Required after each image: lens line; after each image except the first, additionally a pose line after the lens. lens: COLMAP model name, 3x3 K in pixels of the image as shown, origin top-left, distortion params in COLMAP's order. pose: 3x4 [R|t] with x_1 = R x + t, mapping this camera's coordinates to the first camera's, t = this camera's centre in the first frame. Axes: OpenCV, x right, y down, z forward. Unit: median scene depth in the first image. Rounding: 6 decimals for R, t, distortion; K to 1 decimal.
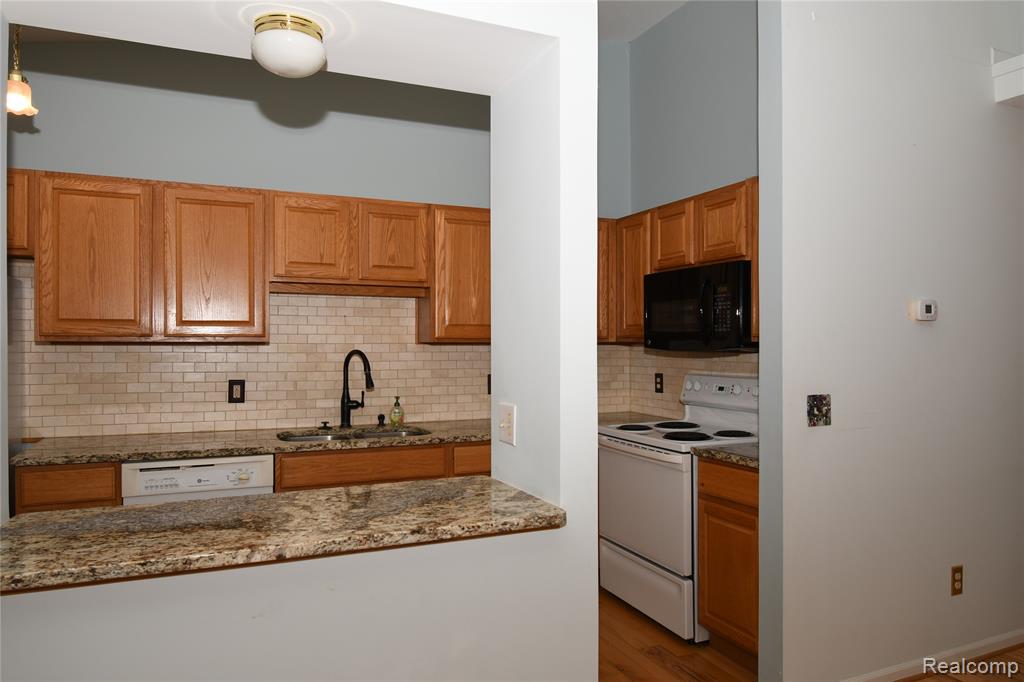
lens RADIAL K [[691.2, 0, 509.3], [0, 691.2, 343.7], [0, 0, 1]] dist [-0.003131, -0.007960]
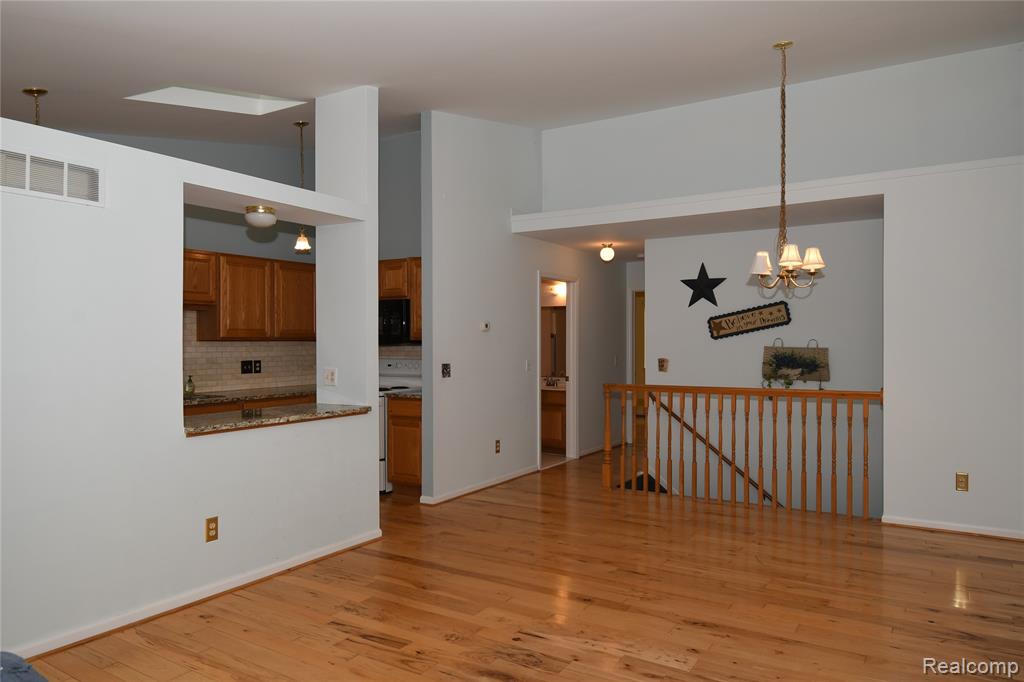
lens RADIAL K [[691.2, 0, 509.3], [0, 691.2, 342.7], [0, 0, 1]] dist [-0.003131, -0.007960]
pose [[0.826059, -0.002033, 0.563580, -0.472909], [-0.000352, 0.999991, 0.004123, -0.003194], [-0.563584, -0.003605, 0.826051, -0.709632]]
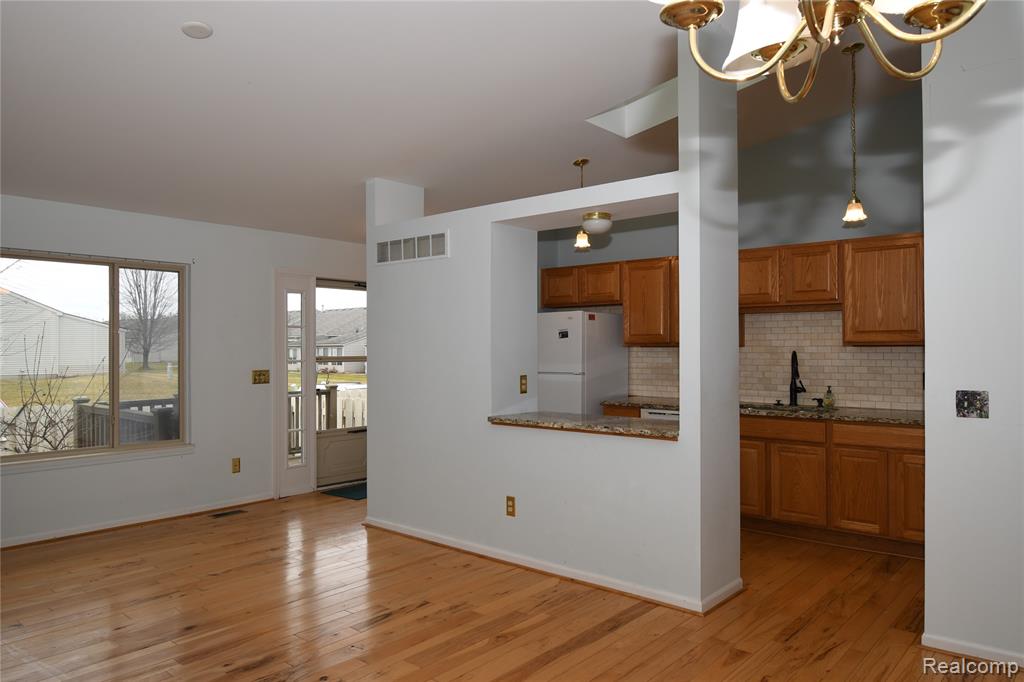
lens RADIAL K [[691.2, 0, 510.3], [0, 691.2, 342.6], [0, 0, 1]] dist [-0.003131, -0.007960]
pose [[0.429203, -0.007408, -0.903178, 0.837413], [0.005327, 0.999970, -0.005671, -0.002945], [0.903192, -0.002377, 0.429229, -0.138198]]
